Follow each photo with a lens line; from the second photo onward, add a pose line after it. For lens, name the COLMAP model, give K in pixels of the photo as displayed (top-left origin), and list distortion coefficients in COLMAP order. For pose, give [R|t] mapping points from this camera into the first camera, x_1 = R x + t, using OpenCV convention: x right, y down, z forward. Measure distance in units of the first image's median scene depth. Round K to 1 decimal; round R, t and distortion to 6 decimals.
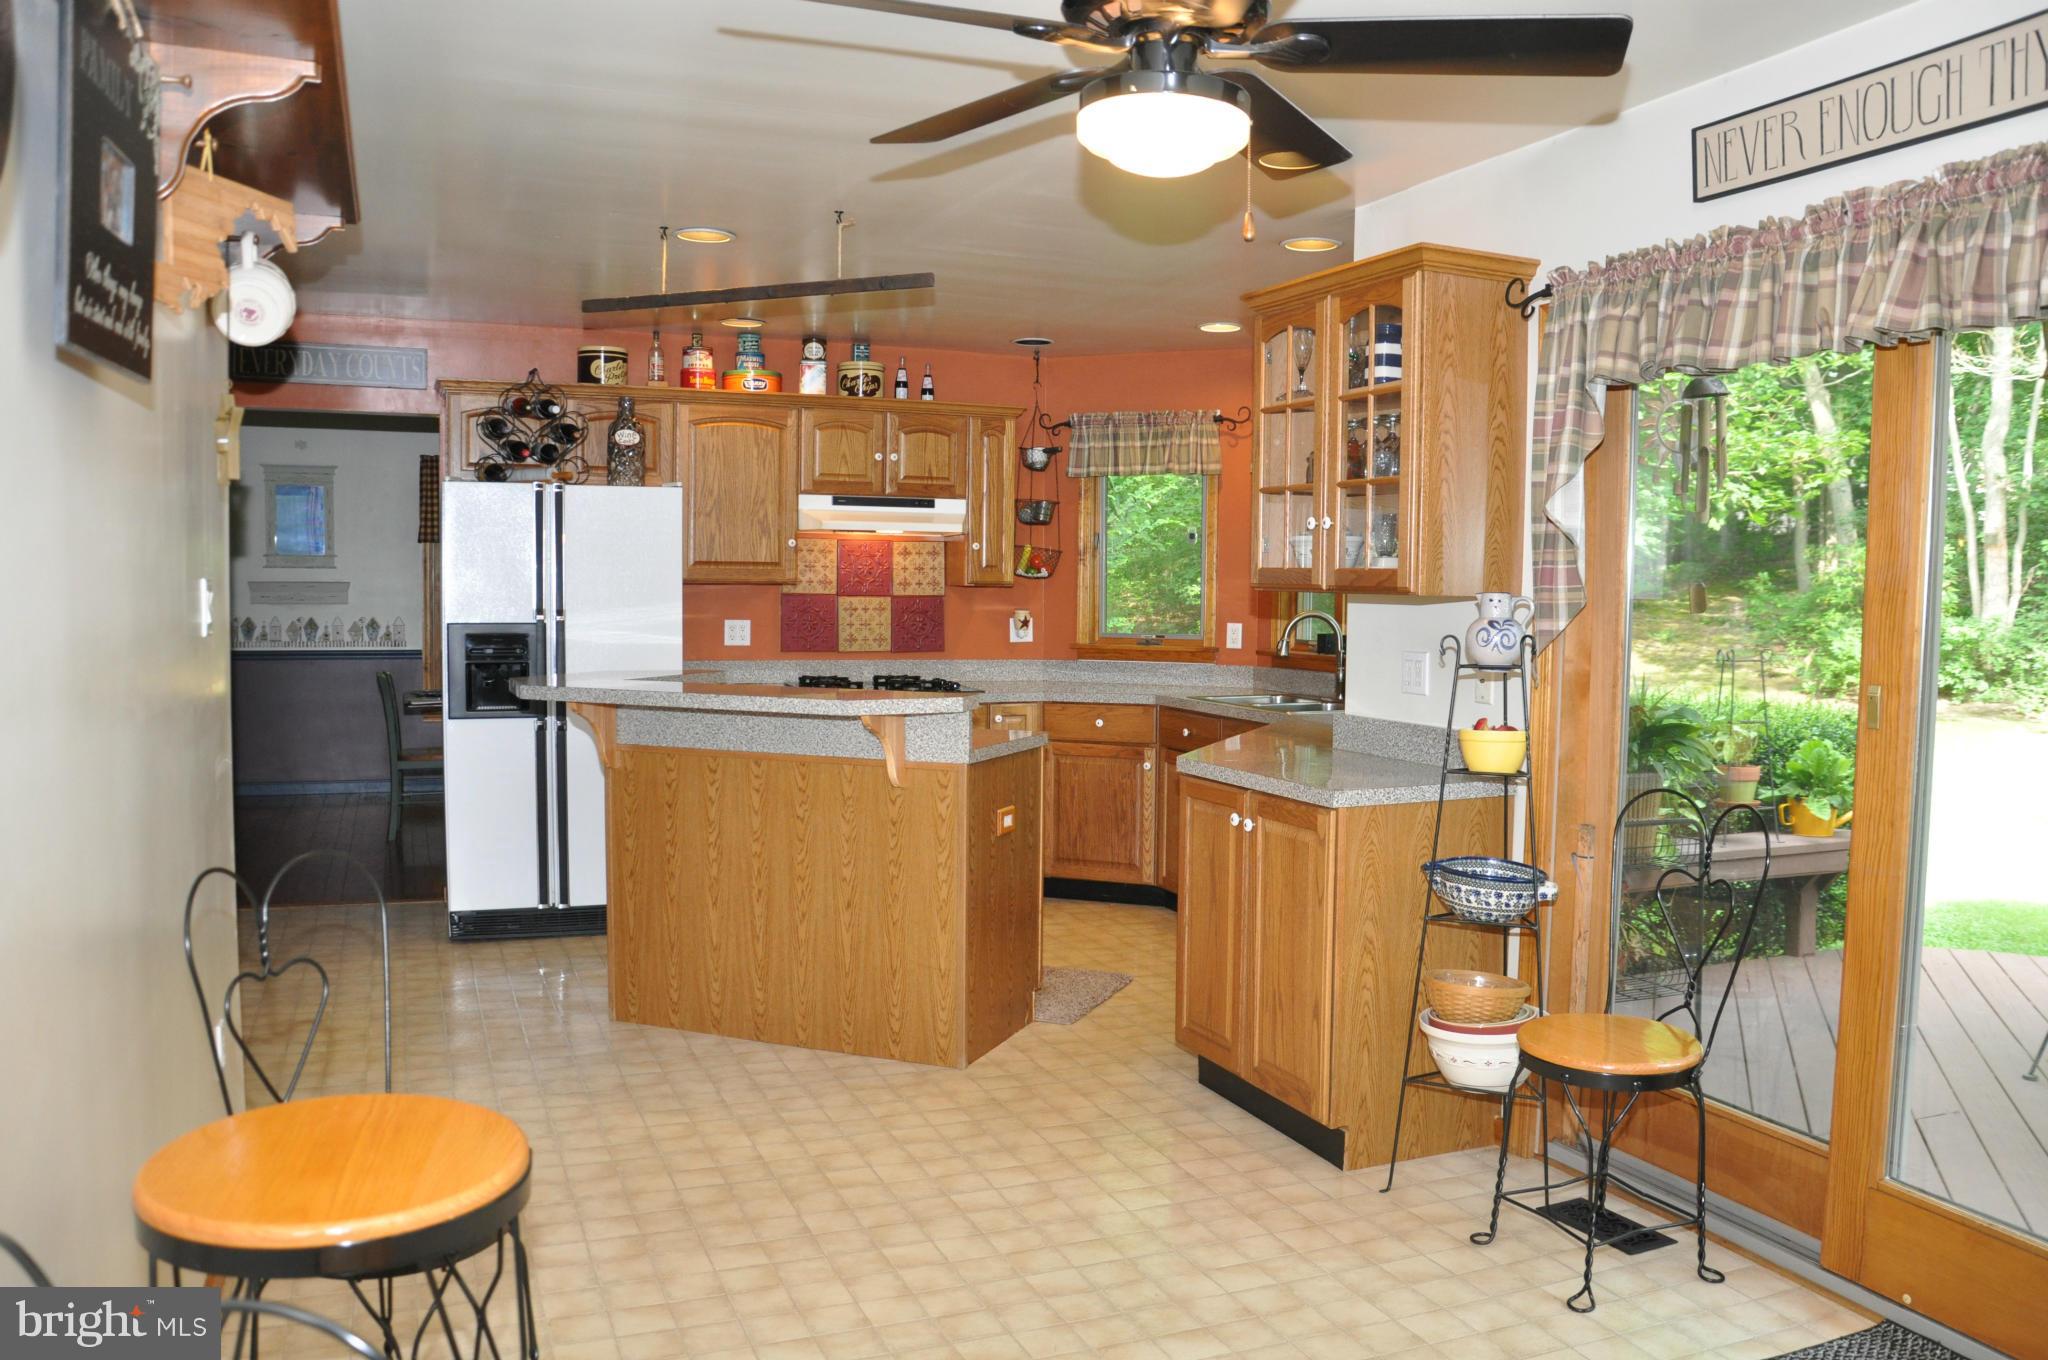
lens RADIAL K [[1597.5, 0, 1036.4], [0, 1597.5, 705.2], [0, 0, 1]] dist [-0.161631, 0.125784]
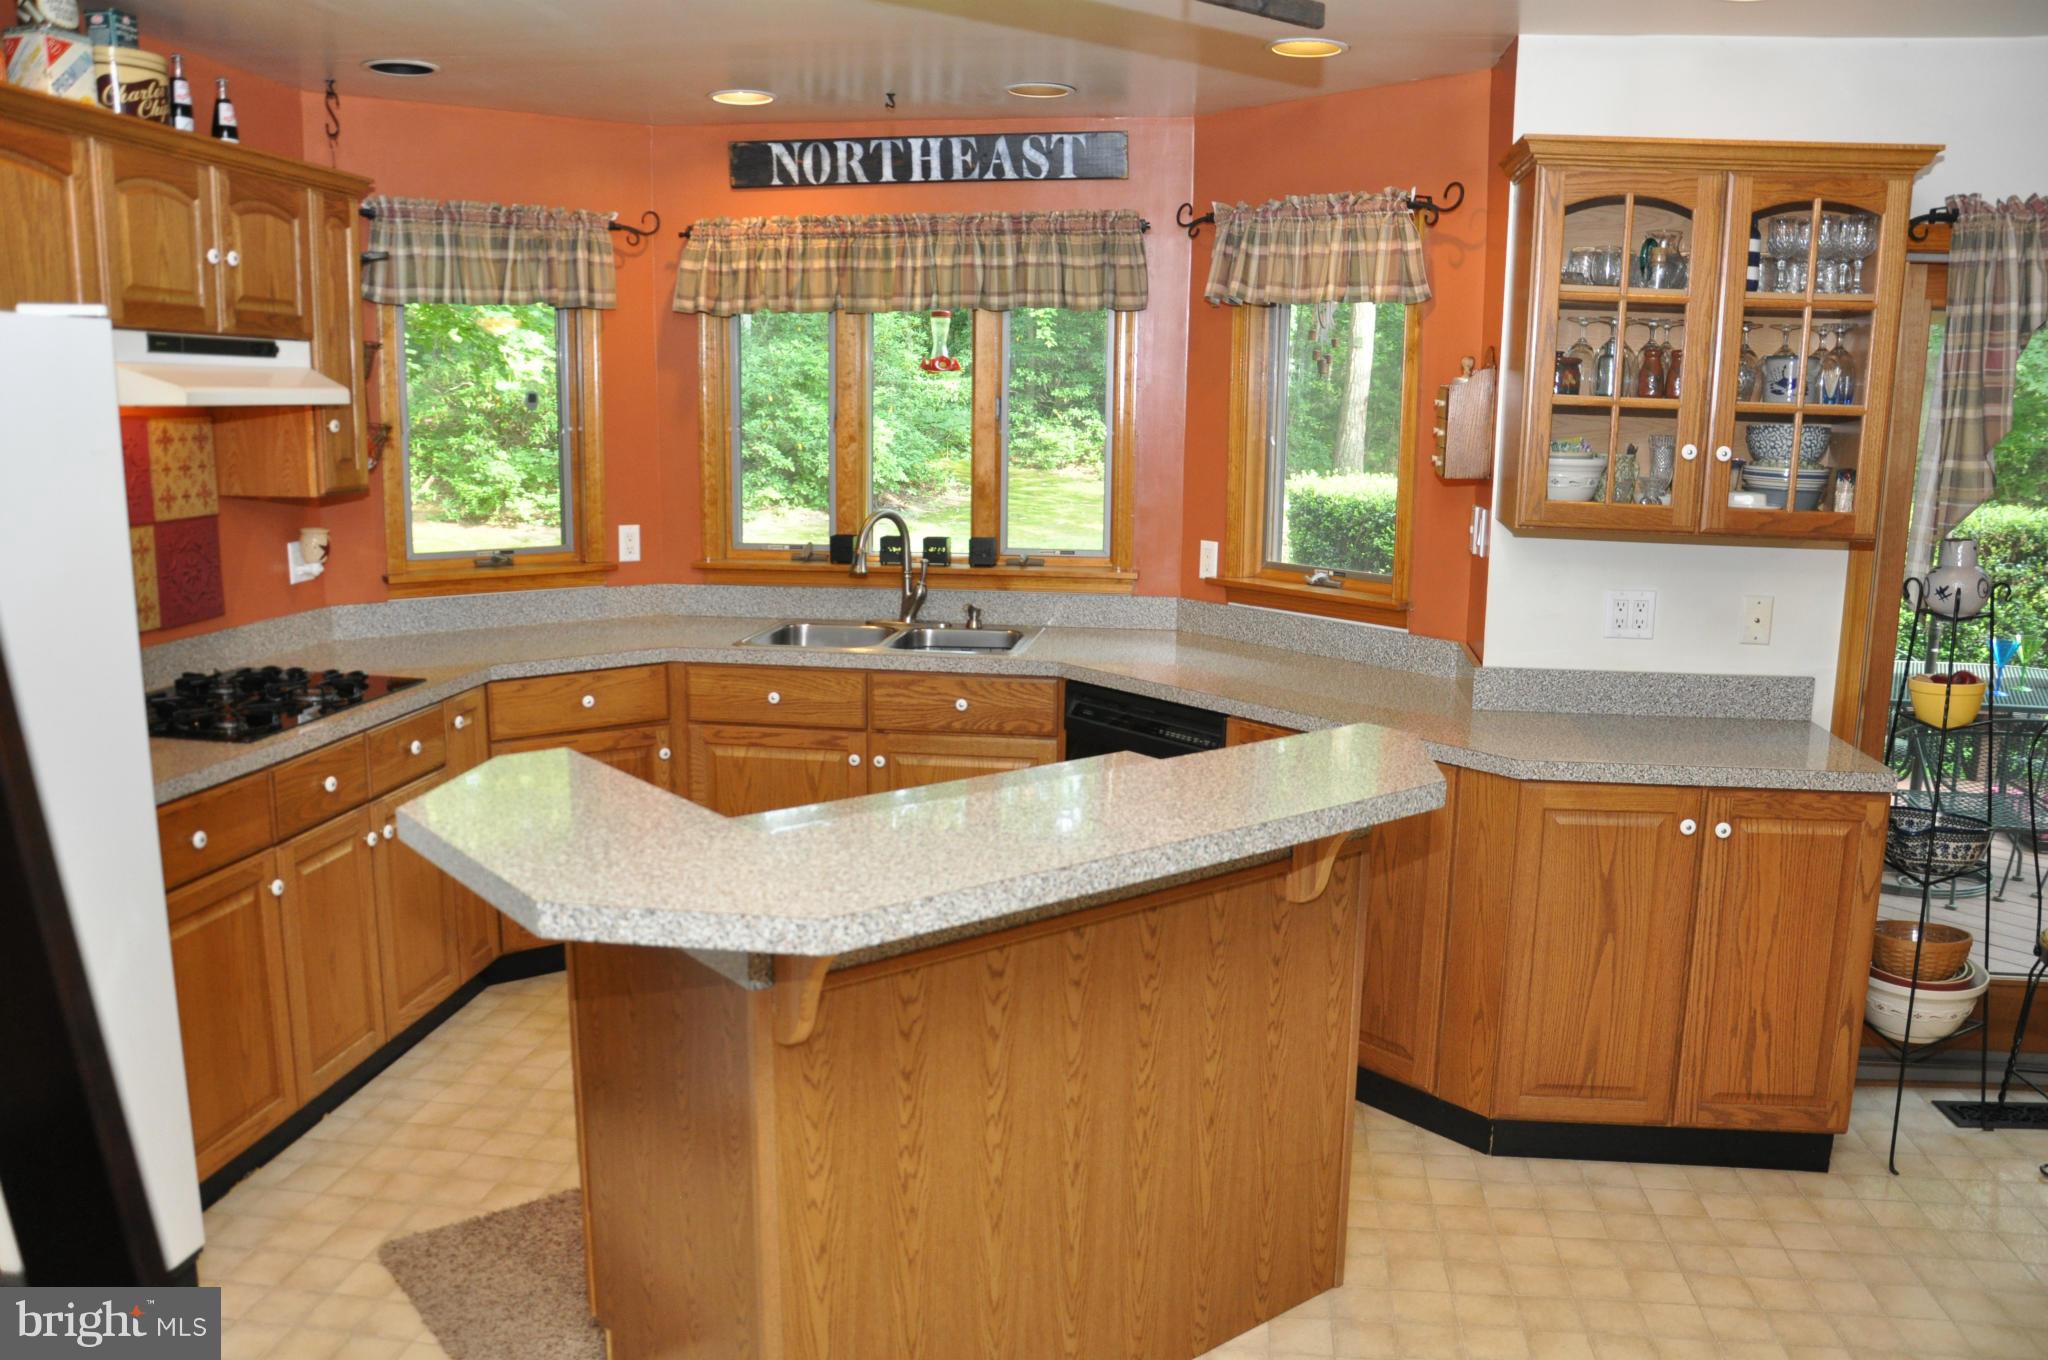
lens RADIAL K [[1597.5, 0, 1036.4], [0, 1597.5, 705.2], [0, 0, 1]] dist [-0.161631, 0.125784]
pose [[0.490353, -0.167648, 0.855247, -0.412969], [0.054534, 0.985303, 0.161875, -0.079884], [-0.869816, -0.032736, 0.492289, 0.527401]]
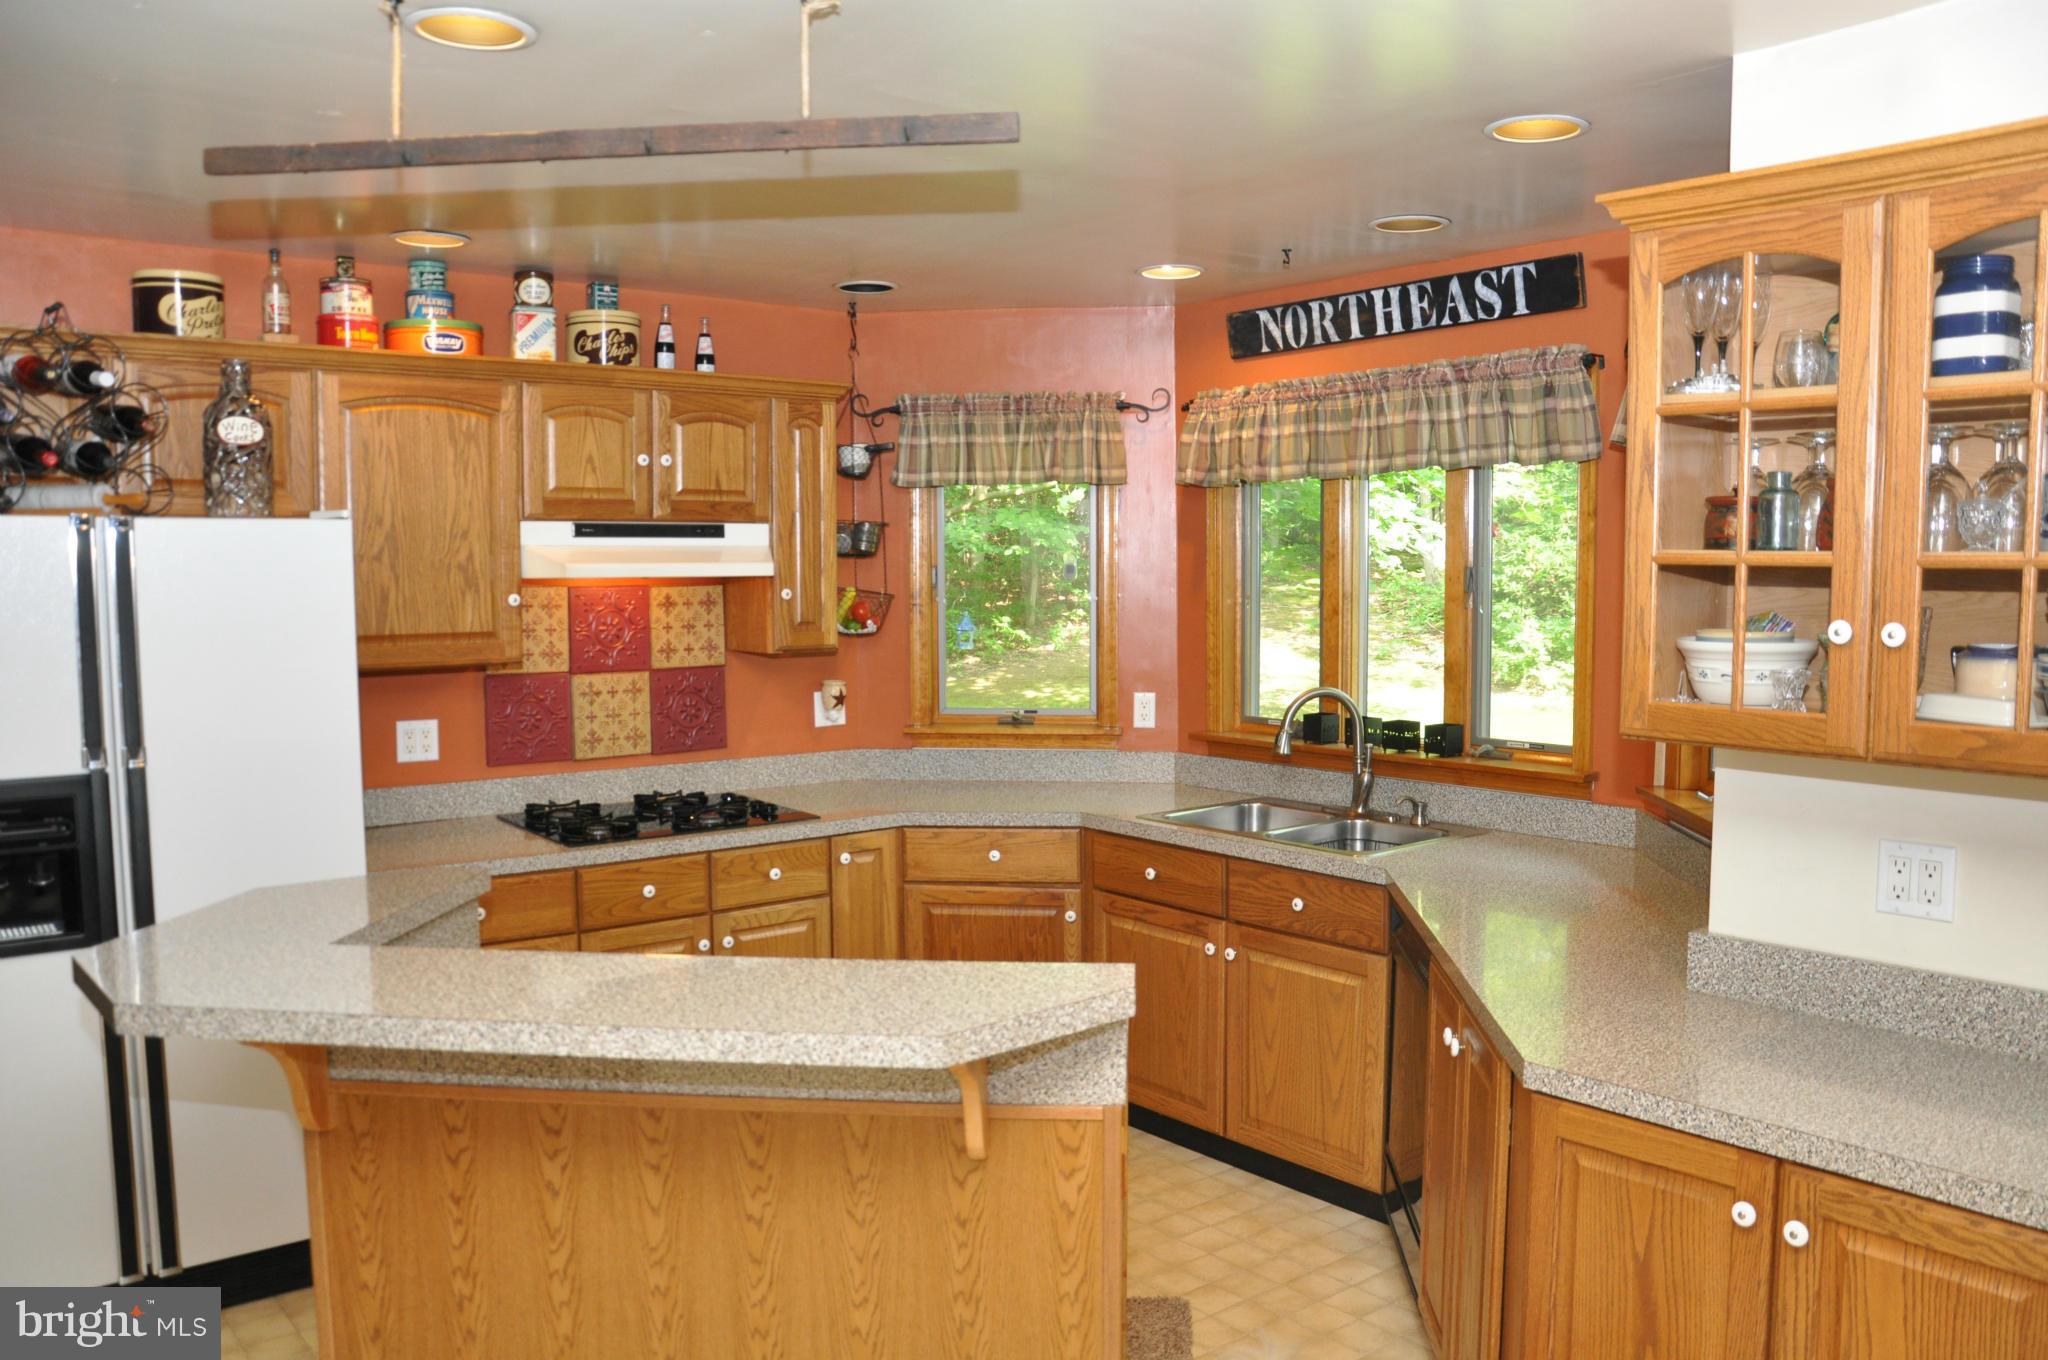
lens RADIAL K [[1597.5, 0, 1036.4], [0, 1597.5, 705.2], [0, 0, 1]] dist [-0.161631, 0.125784]
pose [[0.956061, -0.039534, 0.290489, -0.136452], [0.034913, 0.999168, 0.021075, -0.065808], [-0.291081, -0.010007, 0.956646, 0.347208]]
